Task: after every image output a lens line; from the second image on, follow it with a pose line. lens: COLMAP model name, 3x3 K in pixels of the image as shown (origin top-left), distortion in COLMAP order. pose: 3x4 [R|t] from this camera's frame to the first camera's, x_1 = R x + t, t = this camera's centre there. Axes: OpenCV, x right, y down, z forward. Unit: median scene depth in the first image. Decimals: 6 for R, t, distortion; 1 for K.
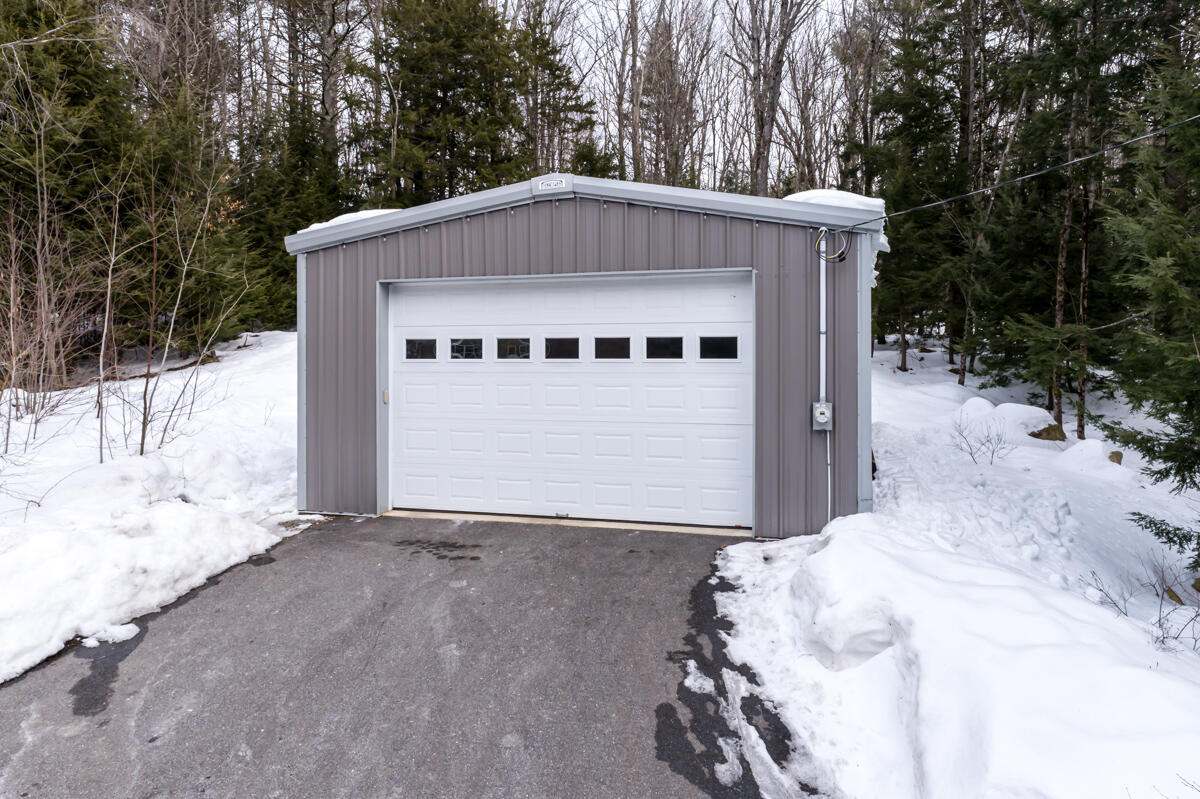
lens RADIAL K [[850.5, 0, 600.2], [0, 850.5, 356.4], [0, 0, 1]] dist [-0.003631, 0.000174]
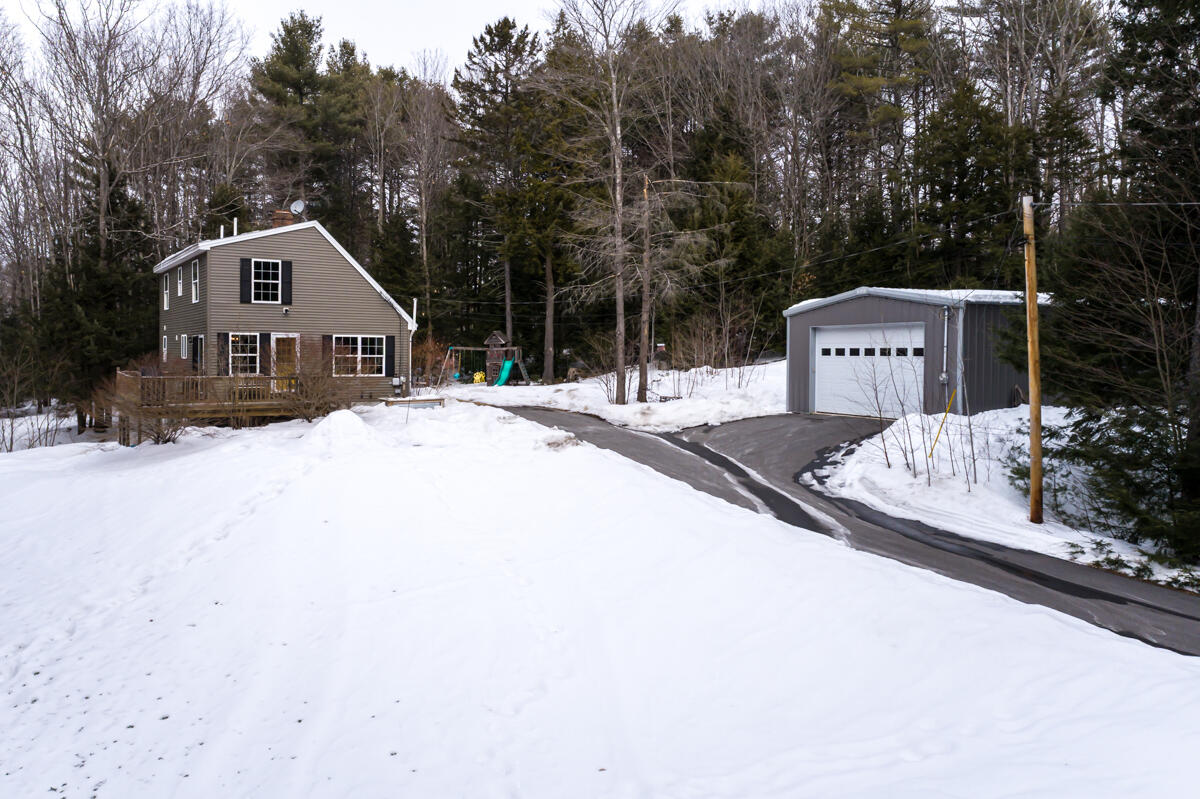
lens RADIAL K [[850.5, 0, 600.2], [0, 850.5, 356.4], [0, 0, 1]] dist [-0.003631, 0.000174]
pose [[0.709103, 0.008505, -0.705054, 1.183112], [-0.009990, 0.999948, 0.002015, 0.006677], [0.705034, 0.005614, 0.709151, -1.406502]]
